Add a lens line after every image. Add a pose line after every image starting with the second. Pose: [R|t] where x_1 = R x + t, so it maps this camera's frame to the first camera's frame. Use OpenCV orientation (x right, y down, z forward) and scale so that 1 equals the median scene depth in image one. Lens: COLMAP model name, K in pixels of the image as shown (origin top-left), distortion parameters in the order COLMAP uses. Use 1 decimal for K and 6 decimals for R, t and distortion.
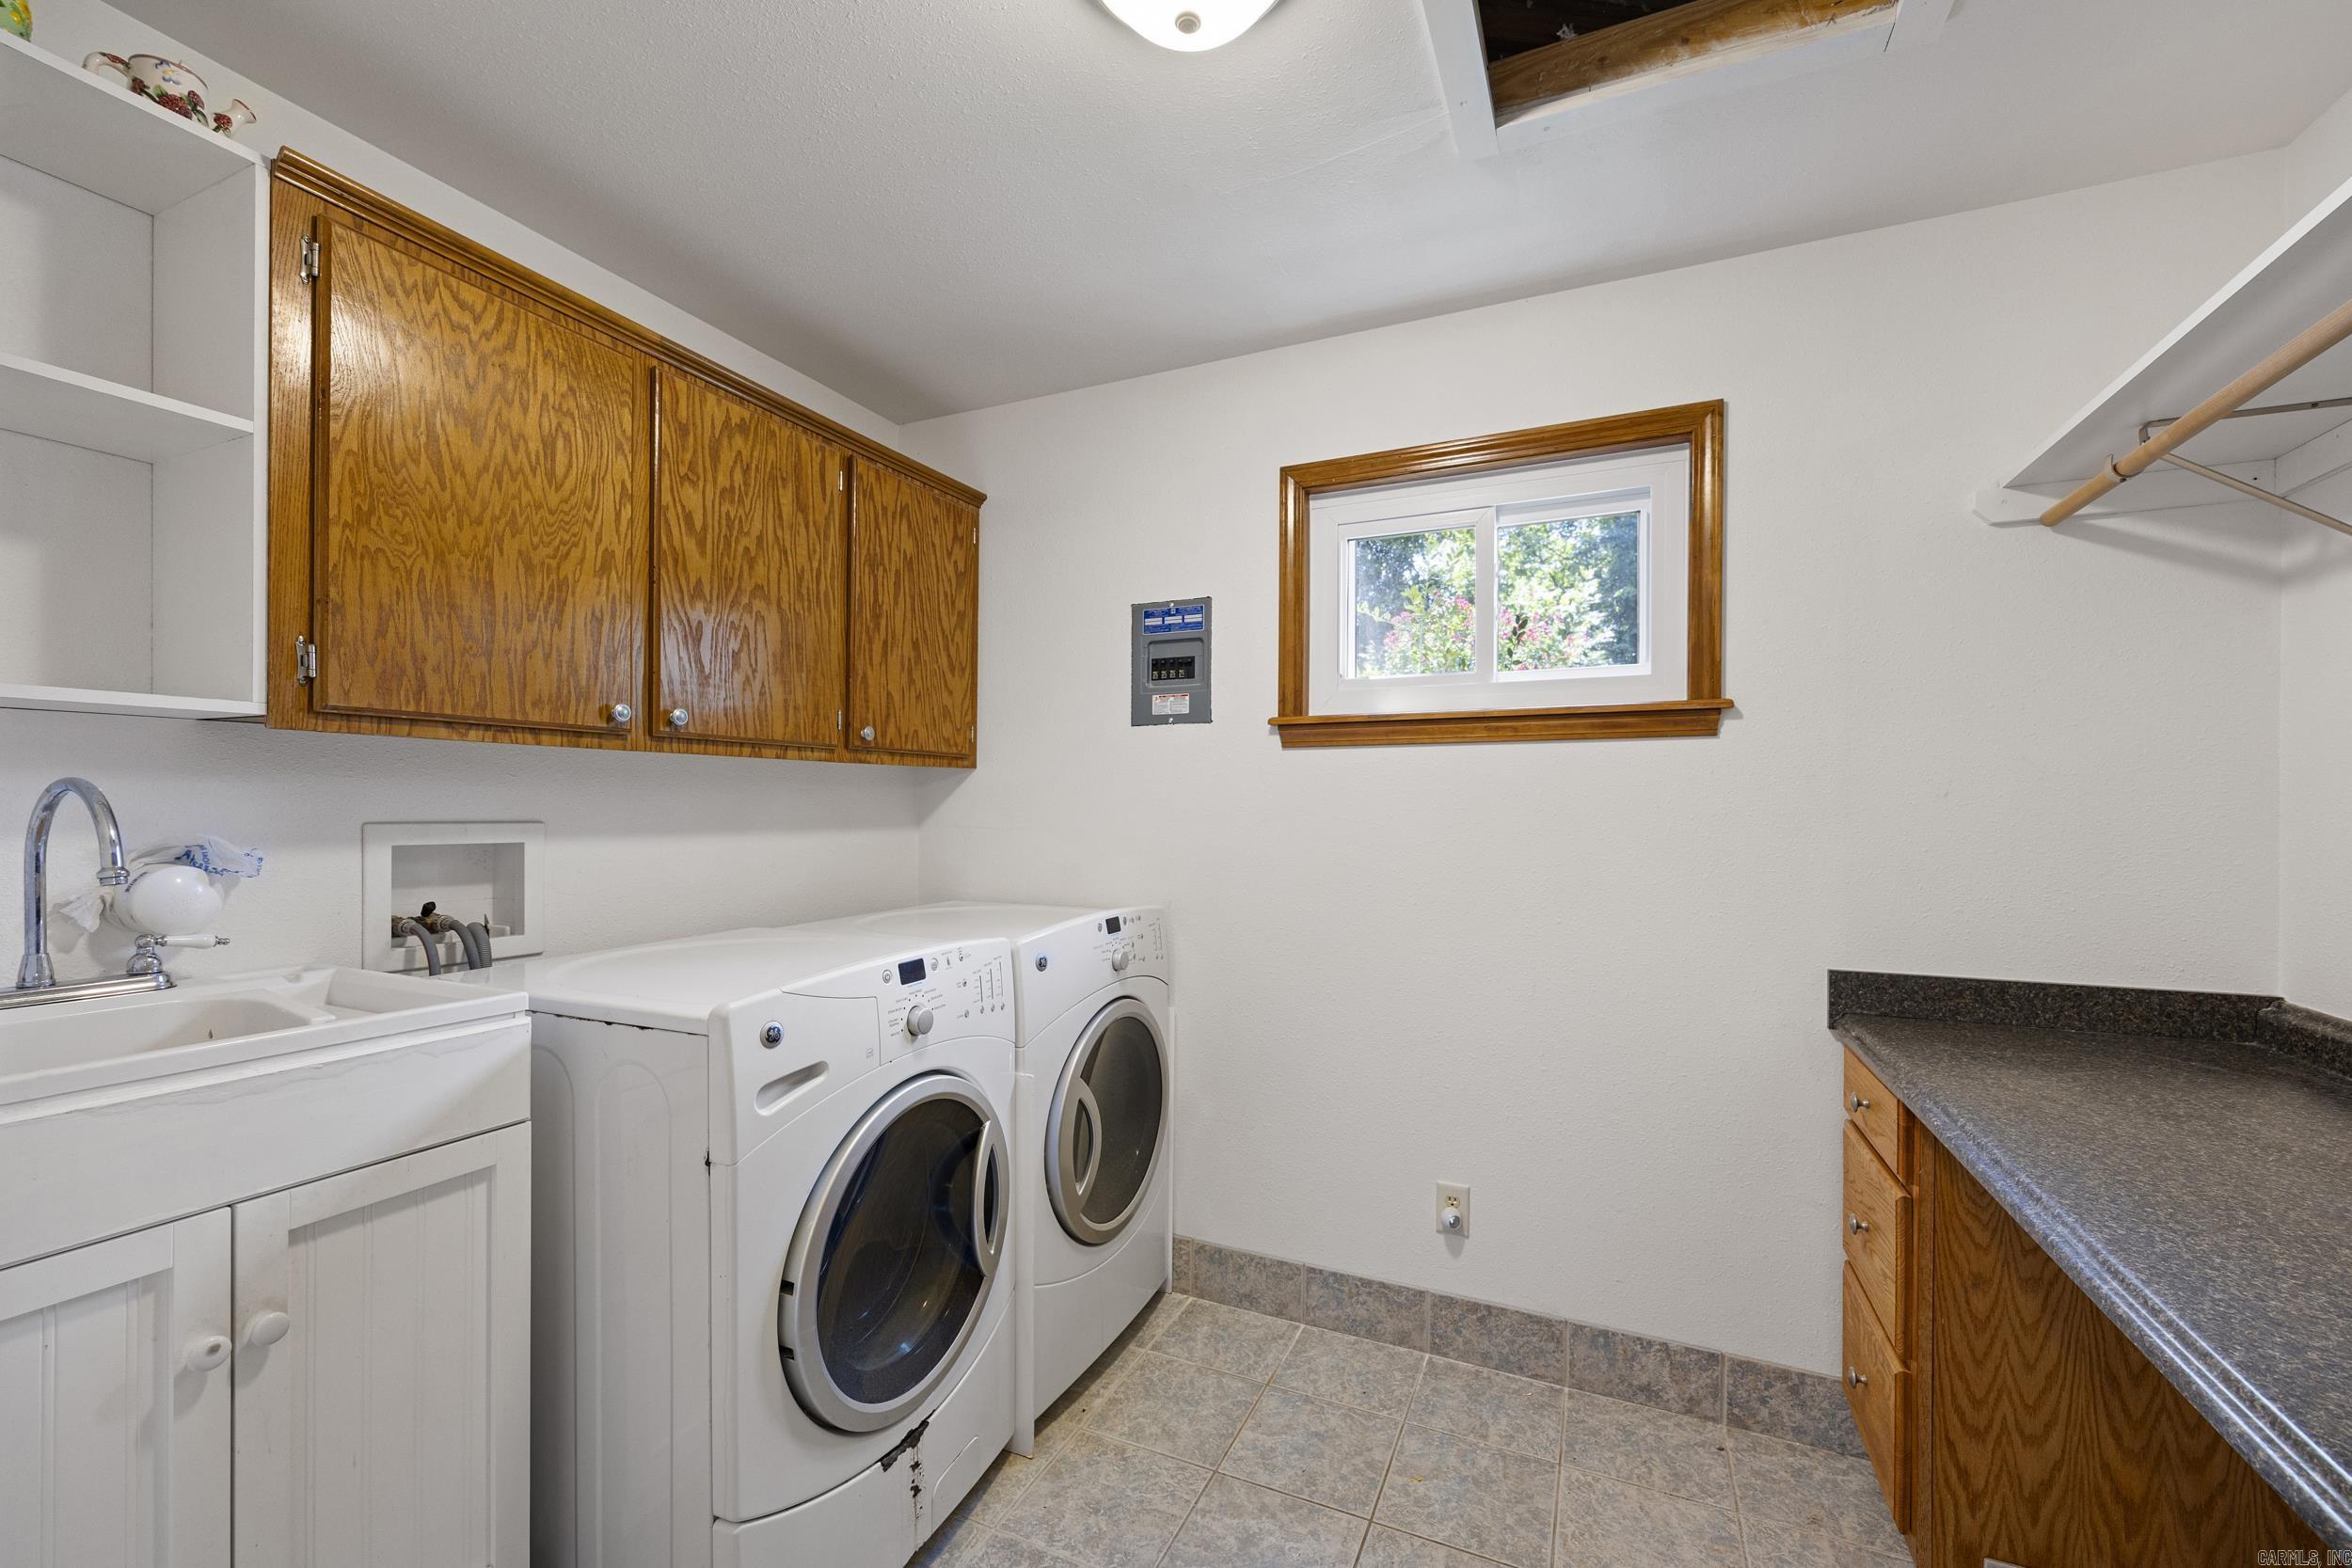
lens RADIAL K [[955.4, 0, 1176.7], [0, 955.4, 795.8], [0, 0, 1]] dist [-0.004157, 0.000498]
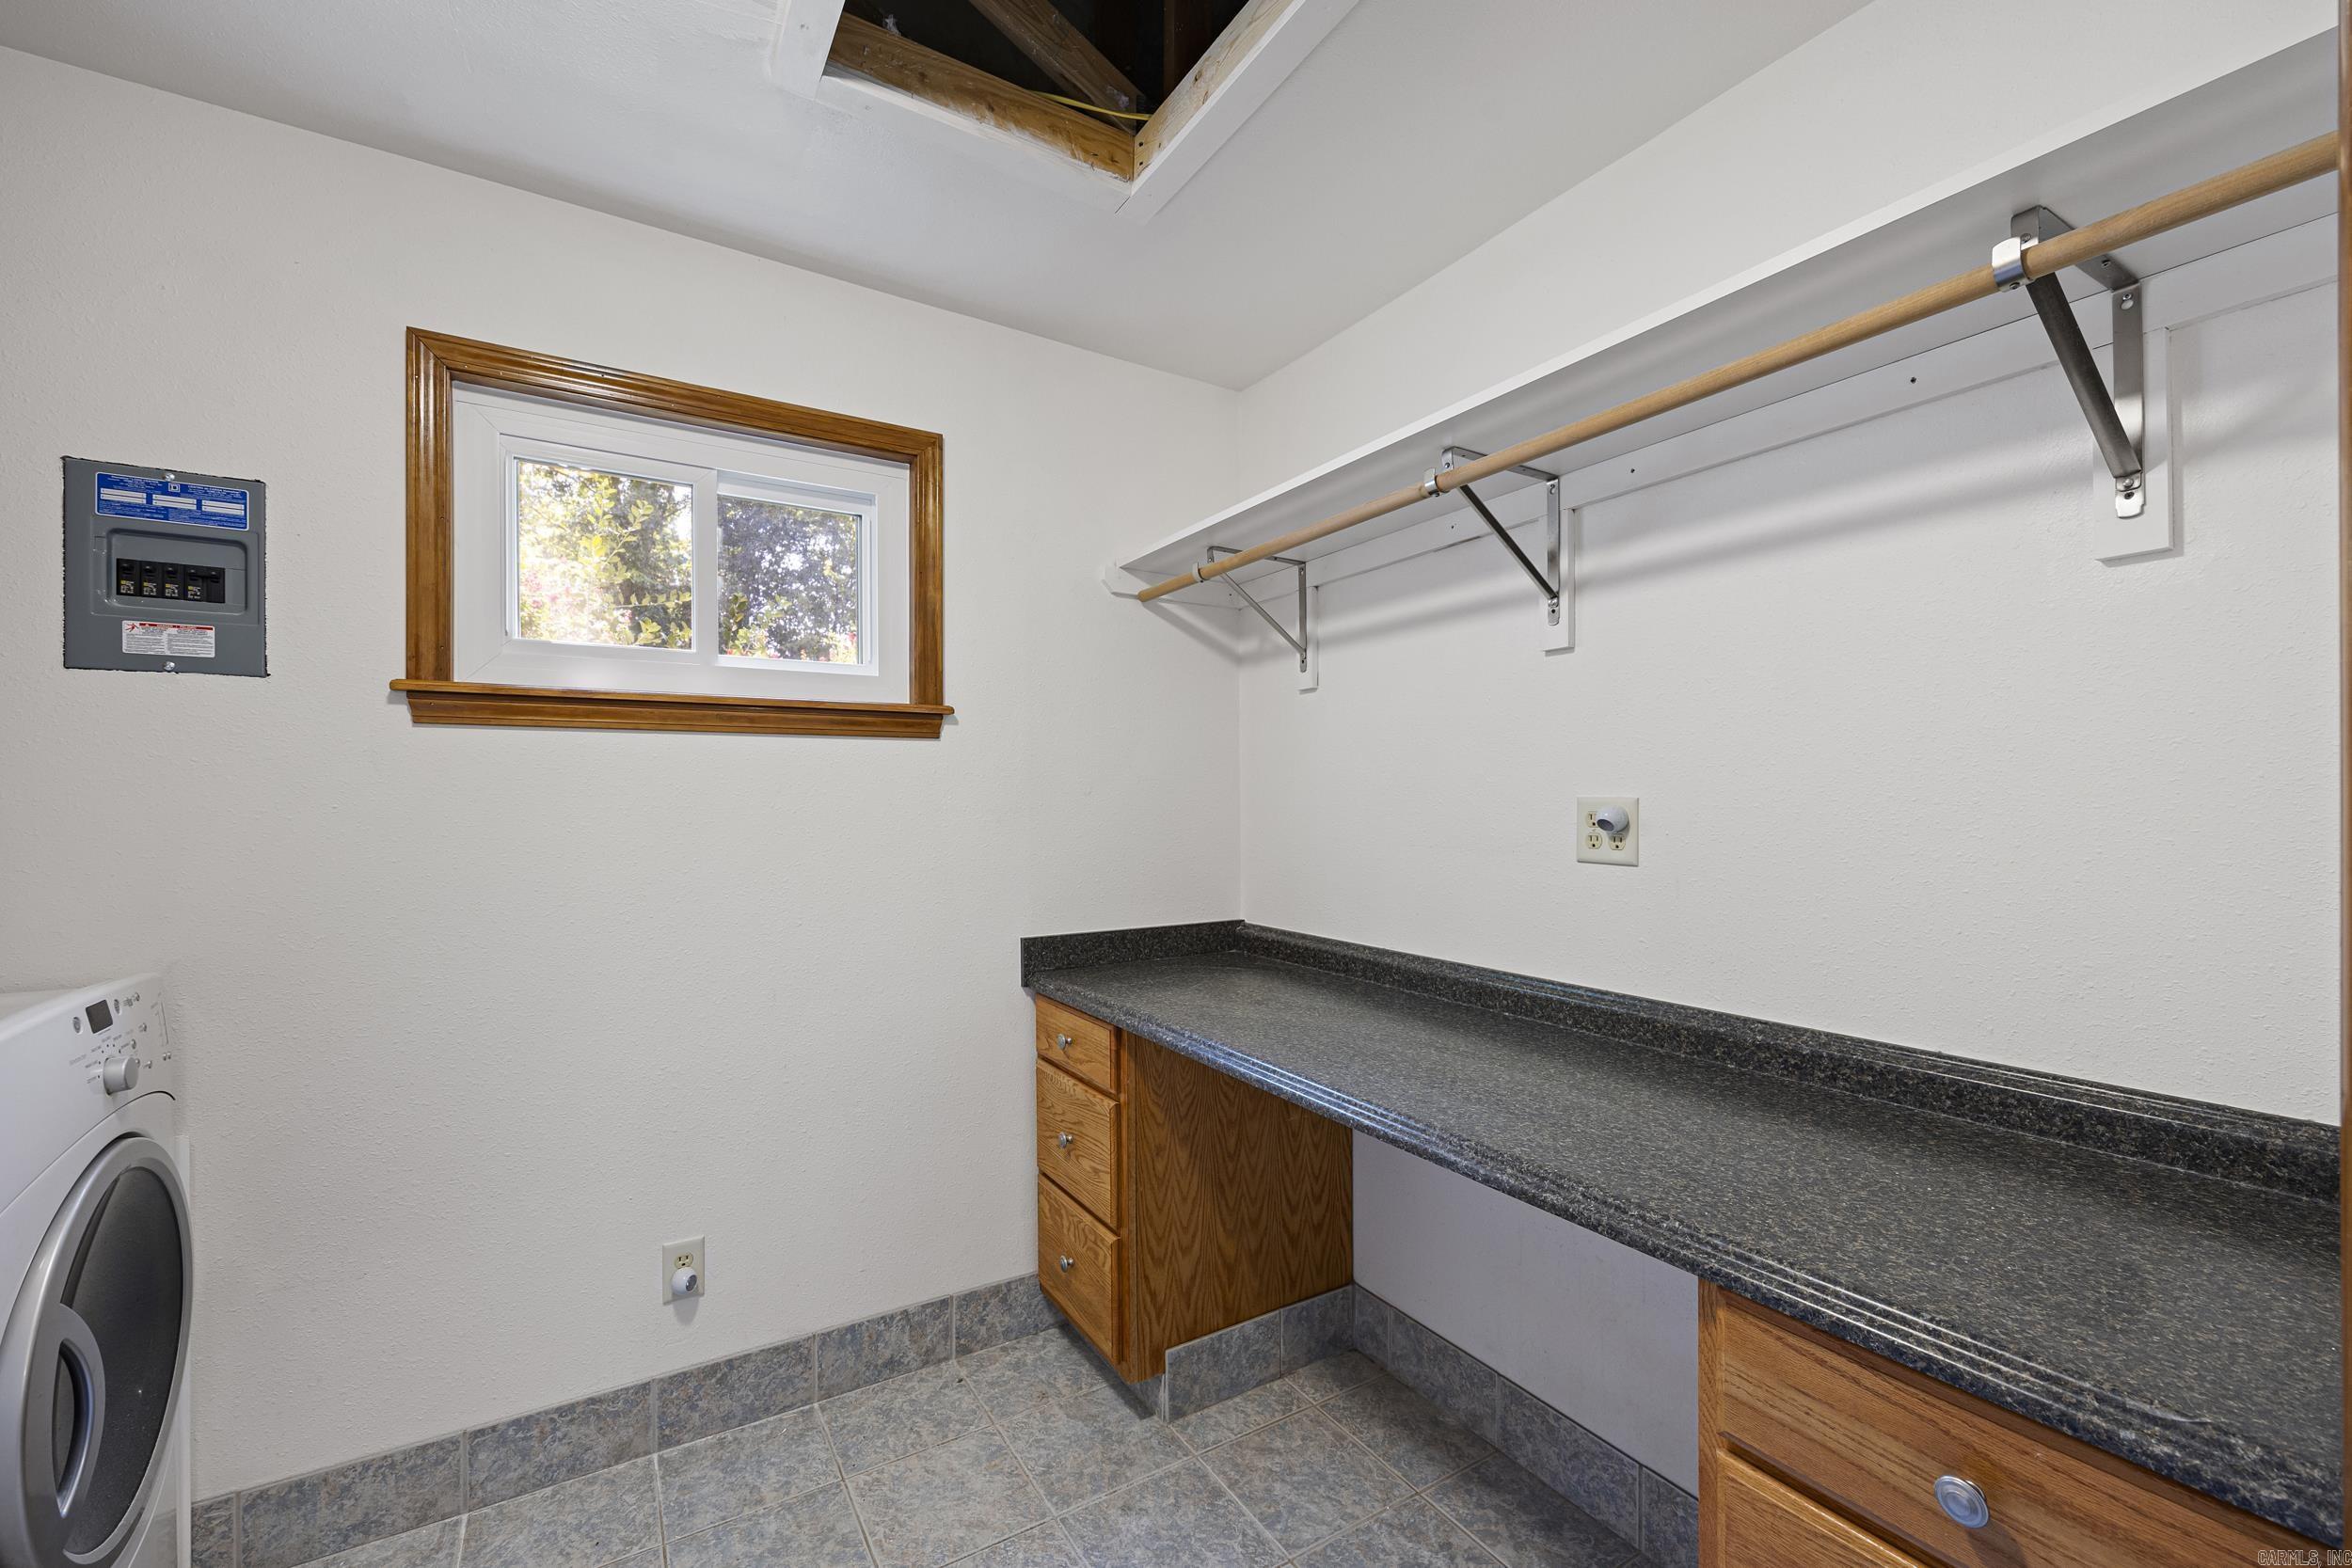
lens RADIAL K [[955.4, 0, 1181.6], [0, 955.4, 792.3], [0, 0, 1]] dist [-0.004157, 0.000498]
pose [[0.546283, 0.004419, 0.837589, -0.199607], [-0.004530, 0.999987, -0.002321, 0.000110], [-0.837589, -0.002526, 0.546296, 0.158018]]
